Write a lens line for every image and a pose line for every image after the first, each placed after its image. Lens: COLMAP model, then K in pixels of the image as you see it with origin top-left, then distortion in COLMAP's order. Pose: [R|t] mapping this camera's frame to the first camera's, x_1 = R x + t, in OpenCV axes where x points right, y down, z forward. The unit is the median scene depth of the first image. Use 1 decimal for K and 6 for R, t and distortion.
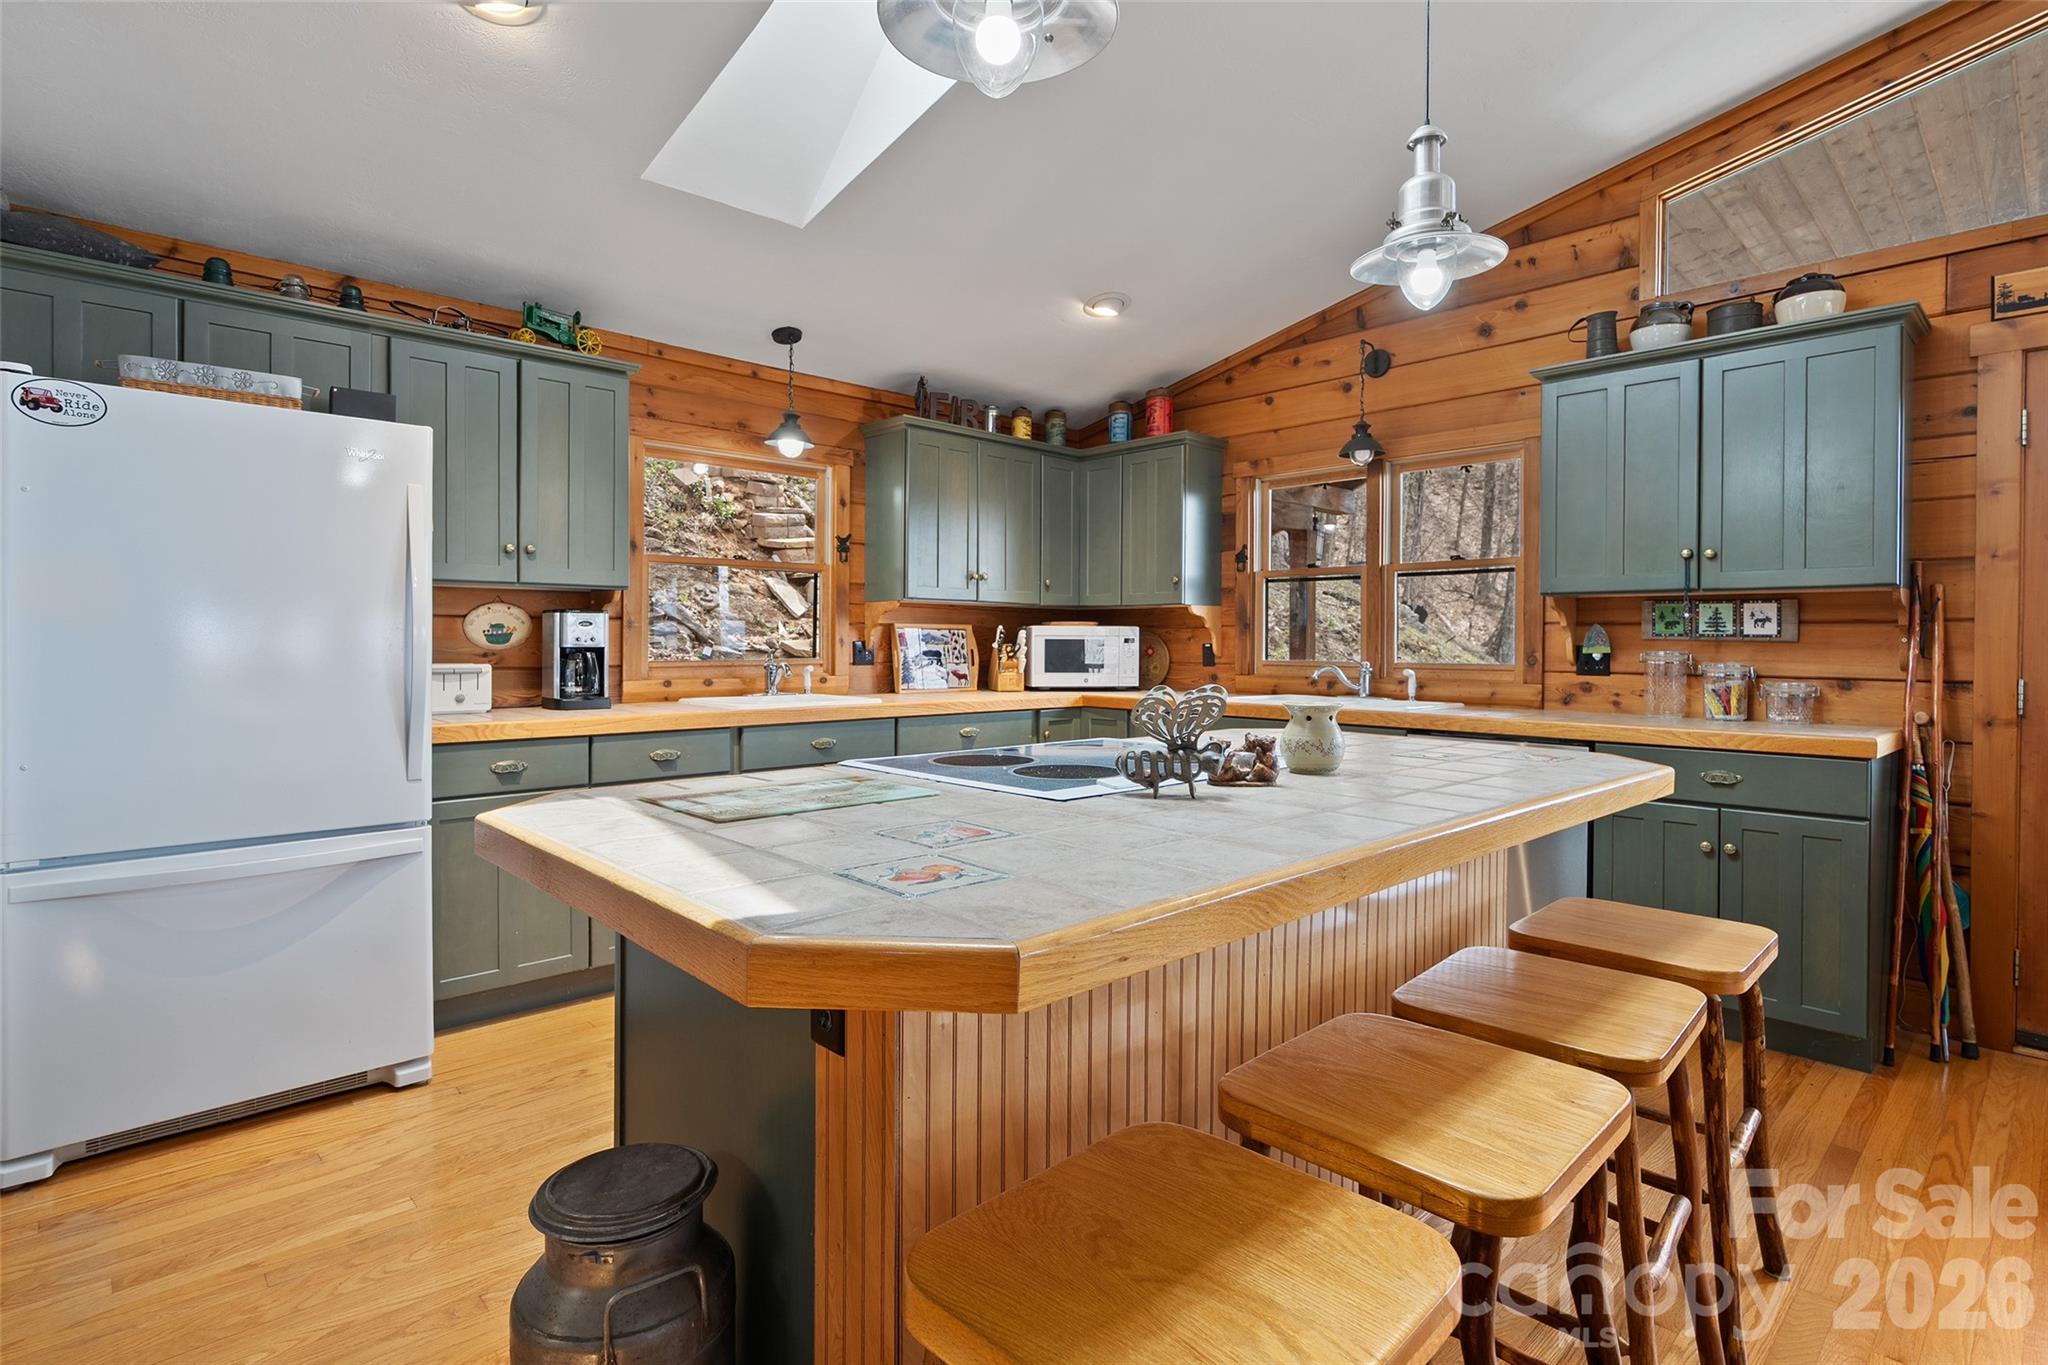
lens RADIAL K [[1016.2, 0, 1018.1], [0, 1016.2, 642.6], [0, 0, 1]] dist [-0.001689, -0.000309]
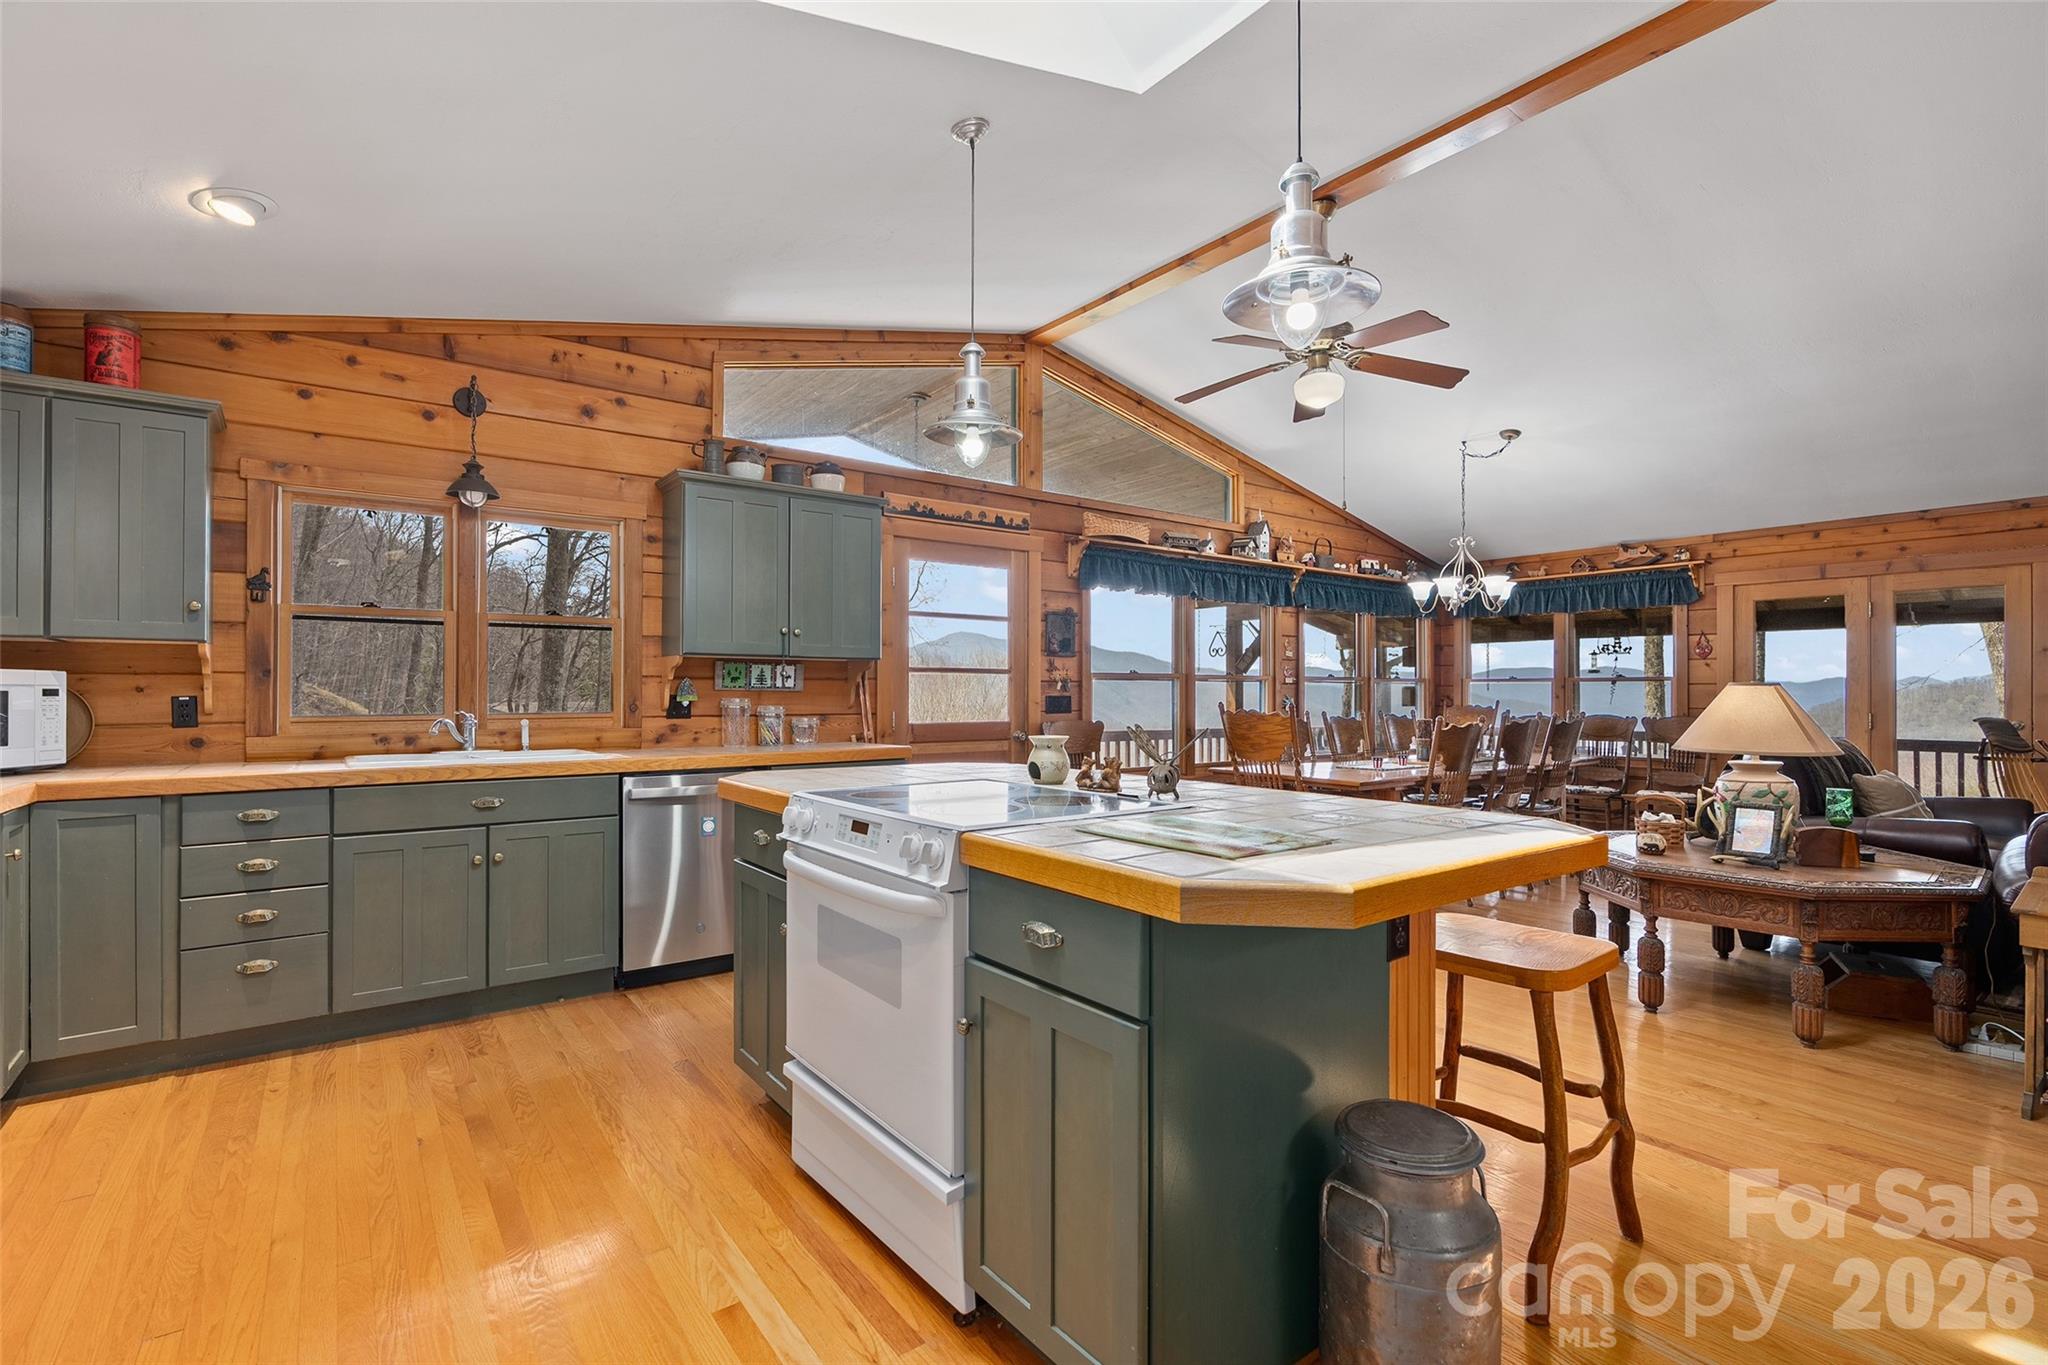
lens RADIAL K [[926.0, 0, 1024.0], [0, 926.0, 682.5], [0, 0, 1]] dist [-0.013227, 0.000826]
pose [[0.105368, 0.004905, 0.994421, -0.455778], [0.000863, 0.999987, -0.005024, -0.005552], [-0.994433, 0.001388, 0.105362, 0.390256]]
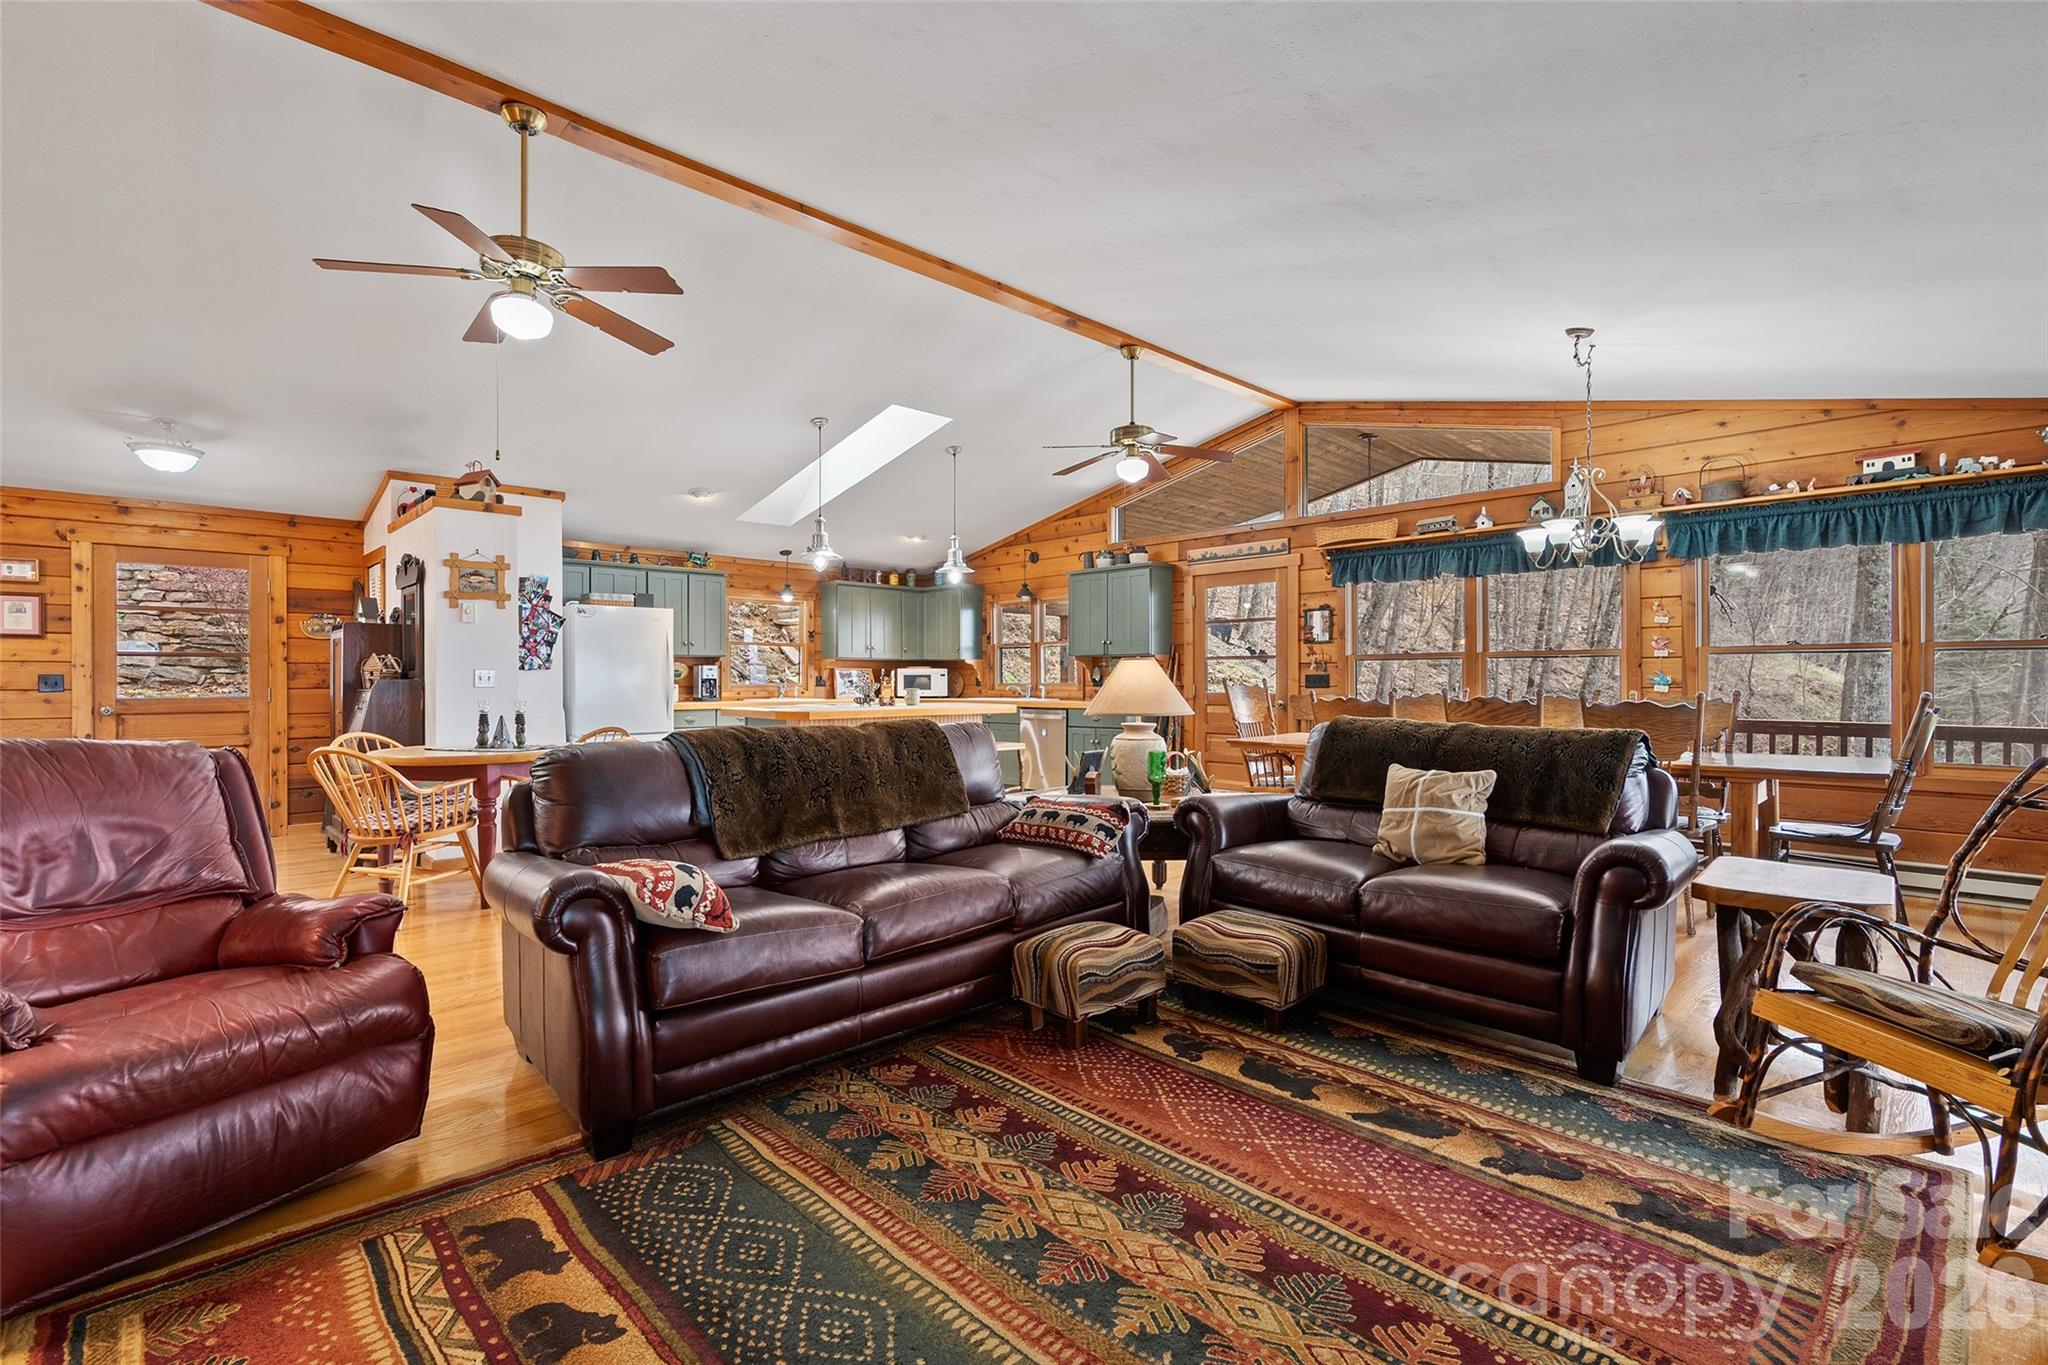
lens RADIAL K [[924.4, 0, 1024.0], [0, 924.4, 682.5], [0, 0, 1]] dist [-0.009998, 0.001214]
pose [[0.999846, -0.007534, 0.015864, 0.293874], [0.007510, 0.999971, 0.001579, 0.014365], [-0.015876, -0.001460, 0.999873, -1.176445]]
